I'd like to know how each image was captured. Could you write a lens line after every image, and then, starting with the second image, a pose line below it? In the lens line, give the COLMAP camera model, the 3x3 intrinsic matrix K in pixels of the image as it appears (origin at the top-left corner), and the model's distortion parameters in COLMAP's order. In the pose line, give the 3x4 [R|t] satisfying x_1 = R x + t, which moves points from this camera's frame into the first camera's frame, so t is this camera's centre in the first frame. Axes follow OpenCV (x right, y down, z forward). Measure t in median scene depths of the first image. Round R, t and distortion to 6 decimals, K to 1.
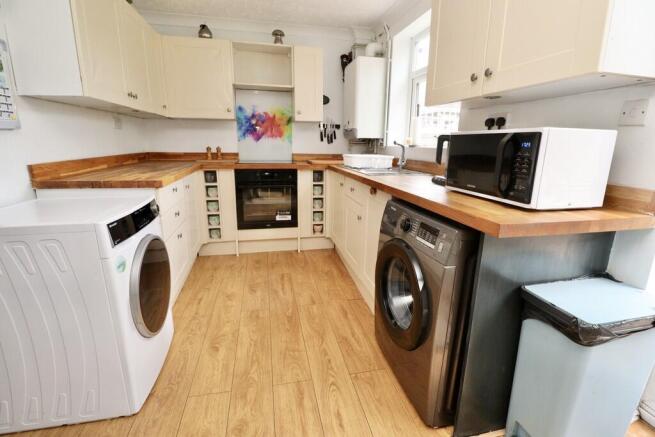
lens RADIAL K [[302.5, 0, 331.7], [0, 302.5, 213.2], [0, 0, 1]] dist [0.000455, -0.015985]
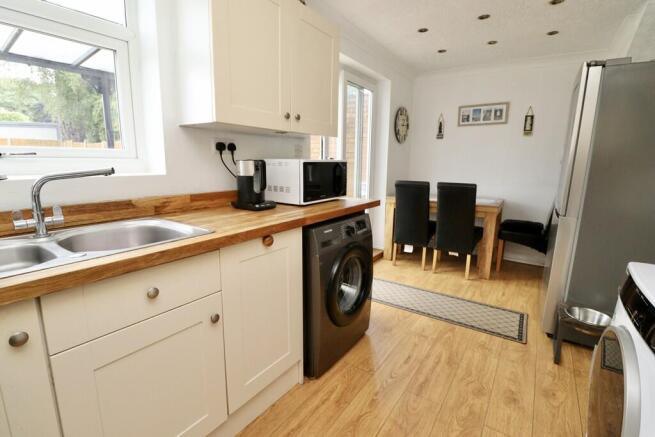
lens RADIAL K [[302.5, 0, 331.7], [0, 302.5, 213.2], [0, 0, 1]] dist [0.000455, -0.015985]
pose [[-0.680908, -0.146249, 0.717618, -0.562465], [0.142755, 0.934559, 0.325914, -0.420581], [-0.718321, 0.324361, -0.615471, 1.633958]]
